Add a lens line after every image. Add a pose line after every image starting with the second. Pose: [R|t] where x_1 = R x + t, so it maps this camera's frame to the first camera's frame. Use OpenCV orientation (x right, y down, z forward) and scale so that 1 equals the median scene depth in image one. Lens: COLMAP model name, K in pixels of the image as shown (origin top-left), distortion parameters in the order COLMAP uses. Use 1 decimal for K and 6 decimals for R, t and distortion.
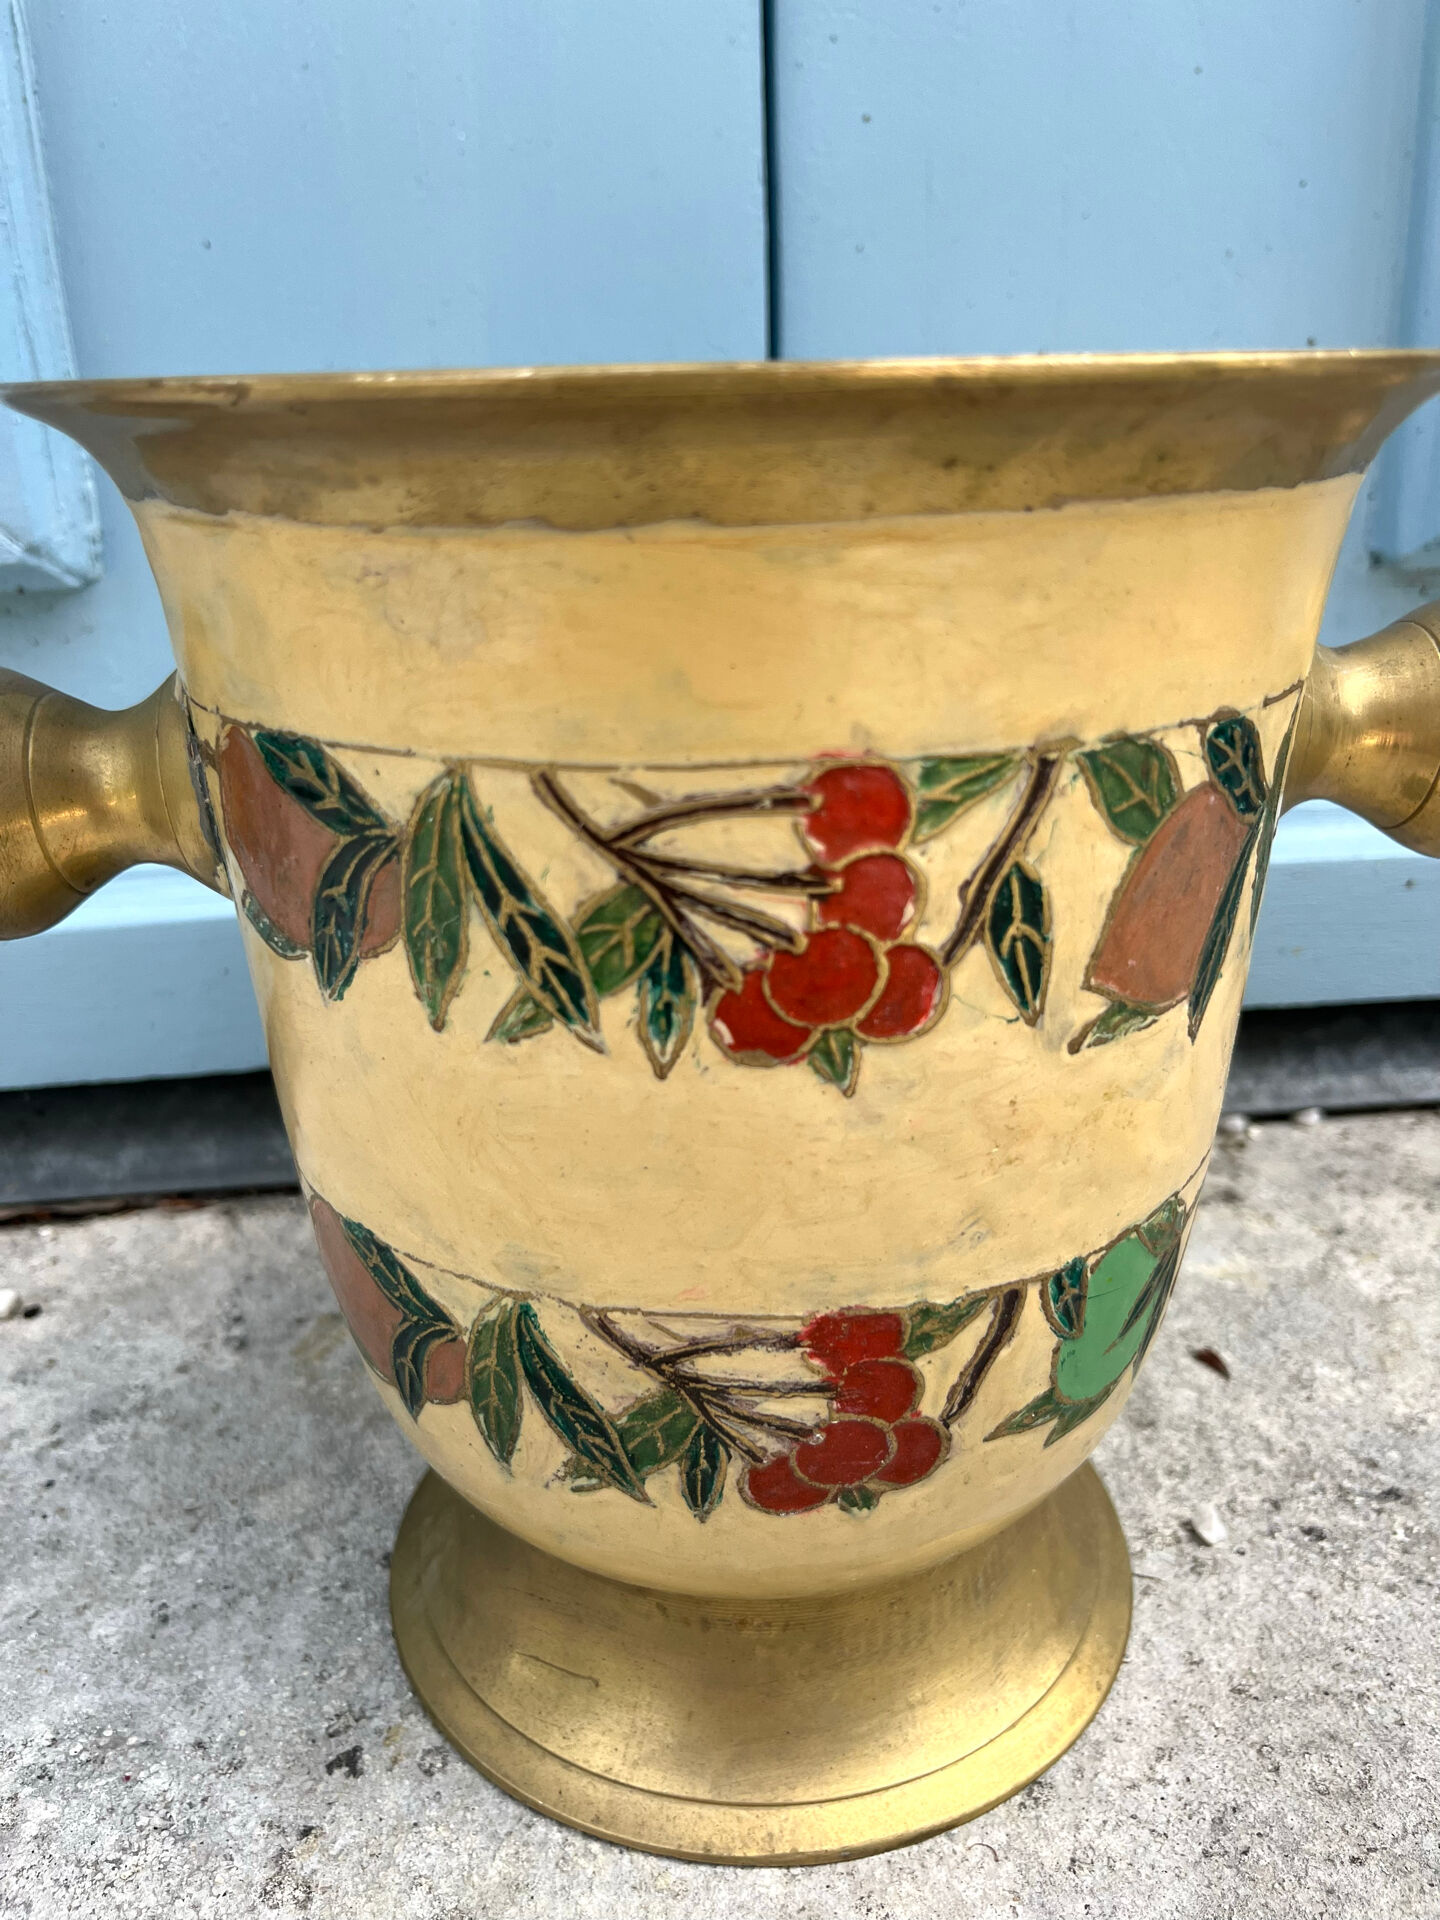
lens RADIAL K [[1475.8, 0, 715.2], [0, 1475.8, 958.3], [0, 0, 1]] dist [0.071889, -0.142870]
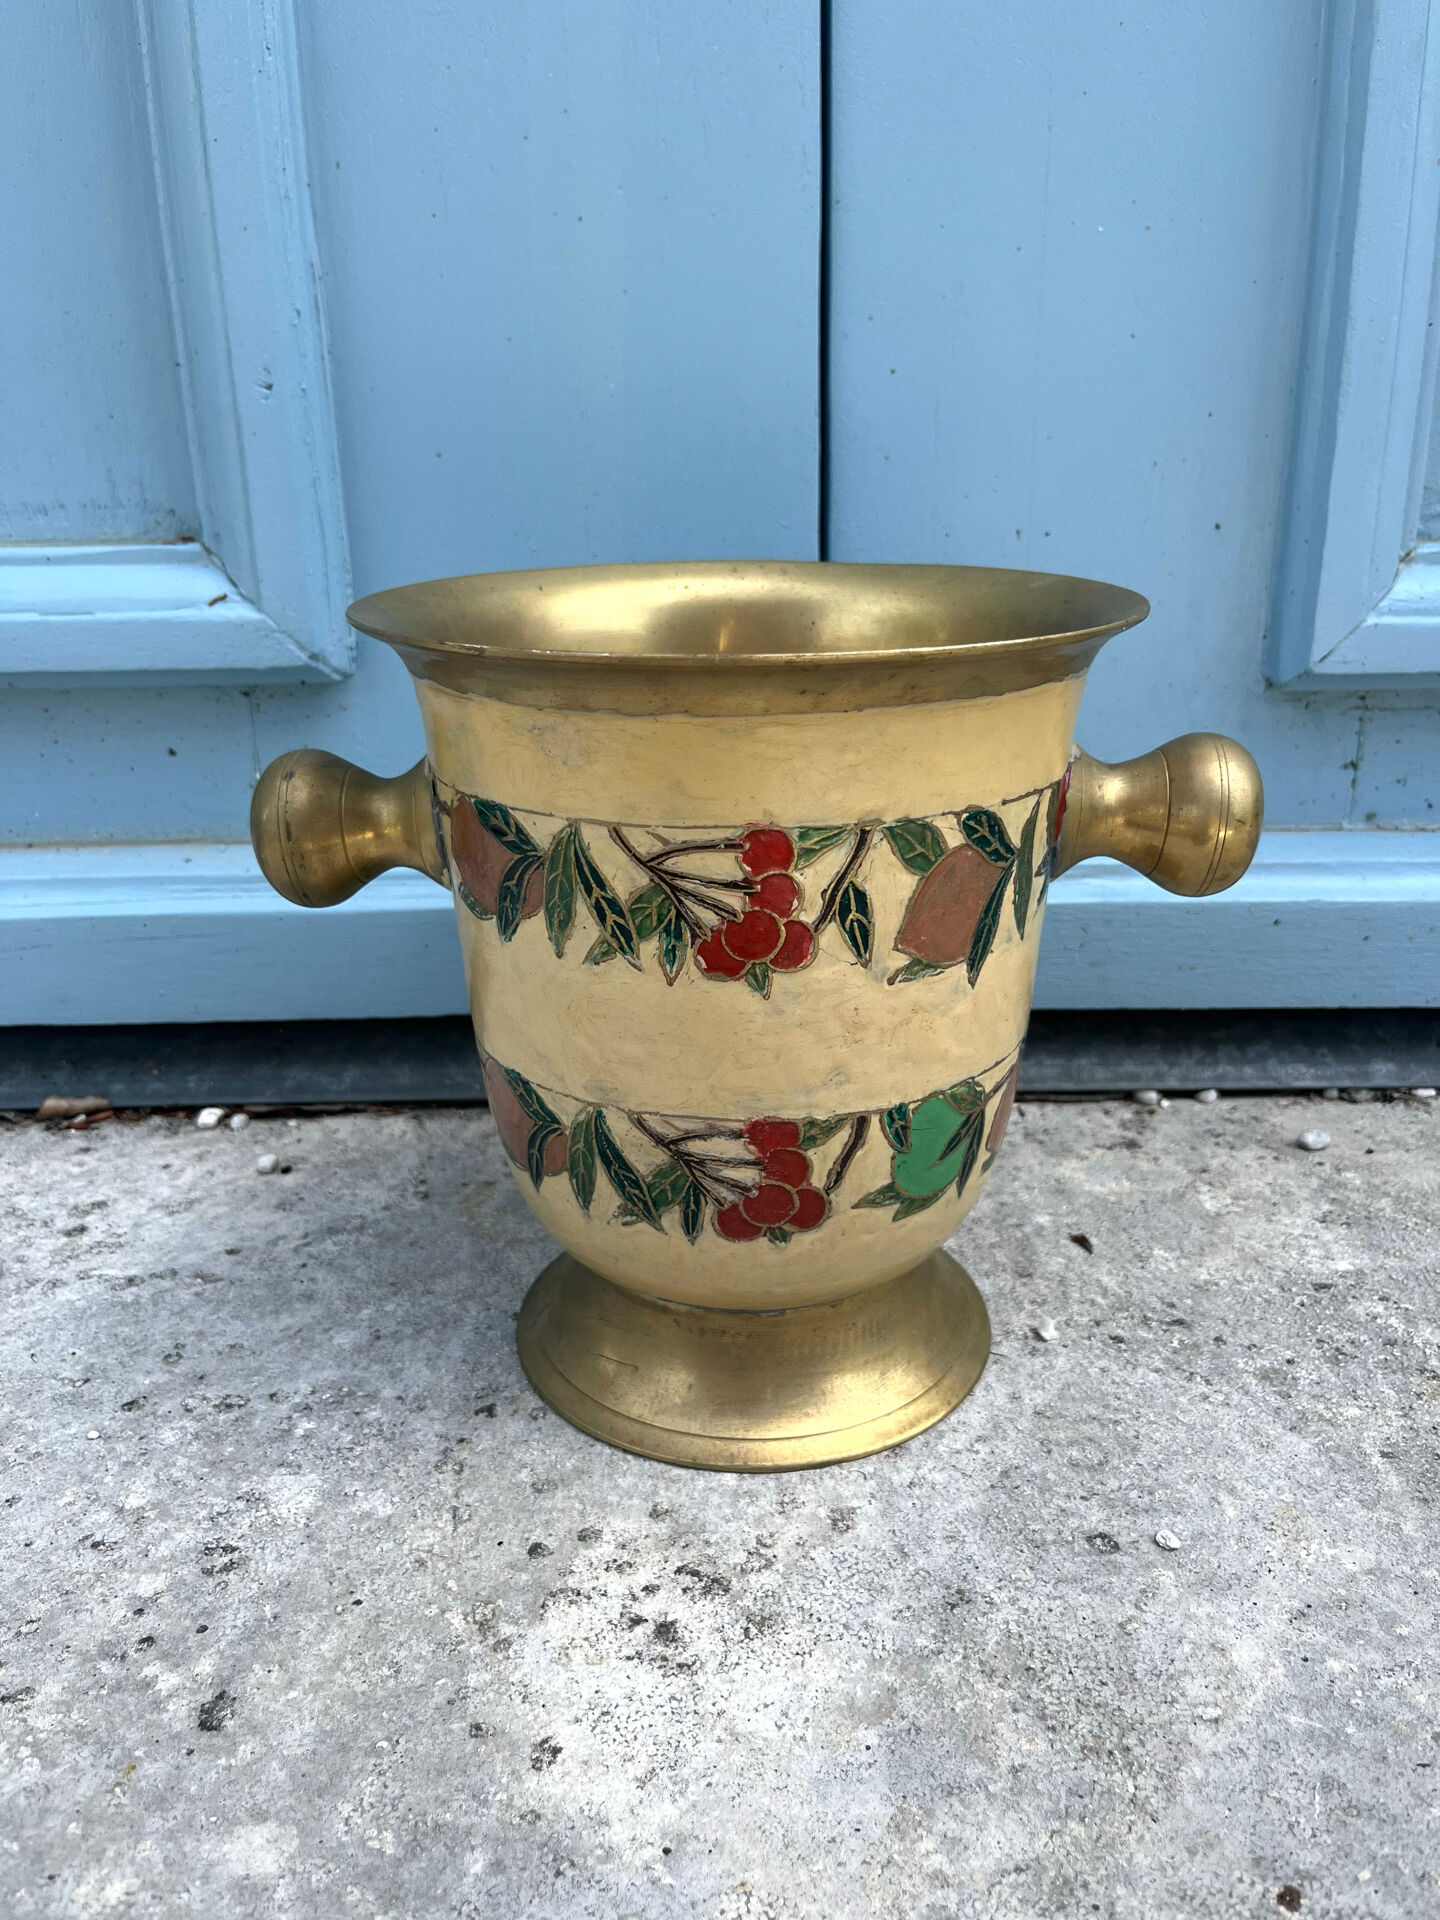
lens RADIAL K [[1468.6, 0, 727.2], [0, 1468.6, 956.8], [0, 0, 1]] dist [0.021921, -0.043629]
pose [[0.995256, 0.044462, -0.086534, 0.119619], [-0.046541, 0.998671, -0.022155, 0.048917], [0.085434, 0.026077, 0.996003, -0.540120]]
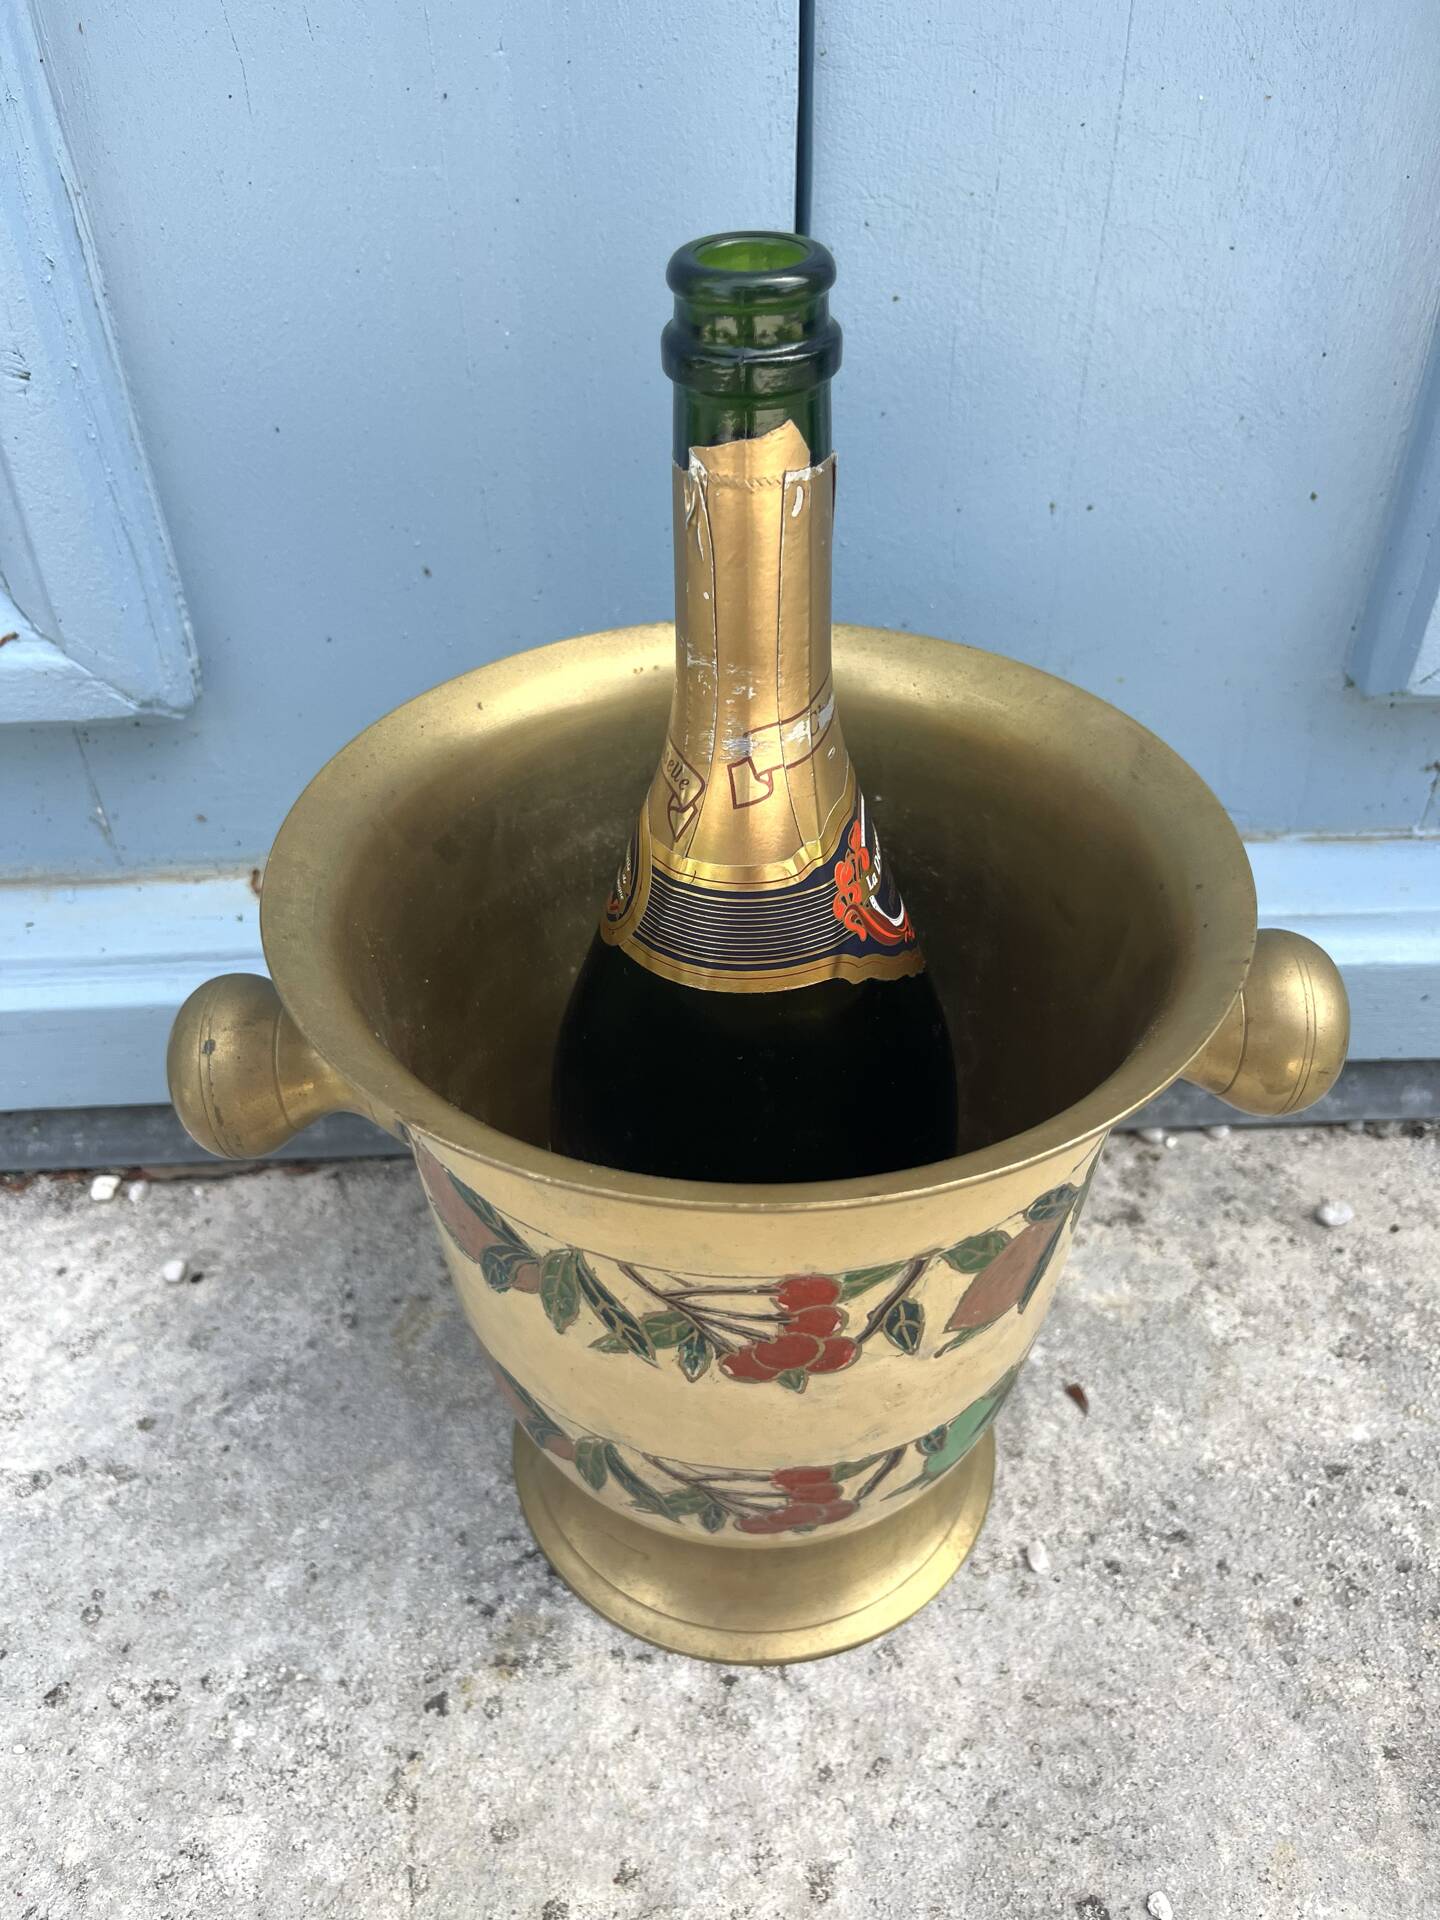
lens RADIAL K [[1480.8, 0, 707.2], [0, 1480.8, 967.5], [0, 0, 1]] dist [0.015627, -0.014604]
pose [[0.997540, 0.050267, -0.048868, 0.059406], [-0.032100, 0.947192, 0.319056, -0.589344], [0.062325, -0.316702, 0.946475, -0.175276]]
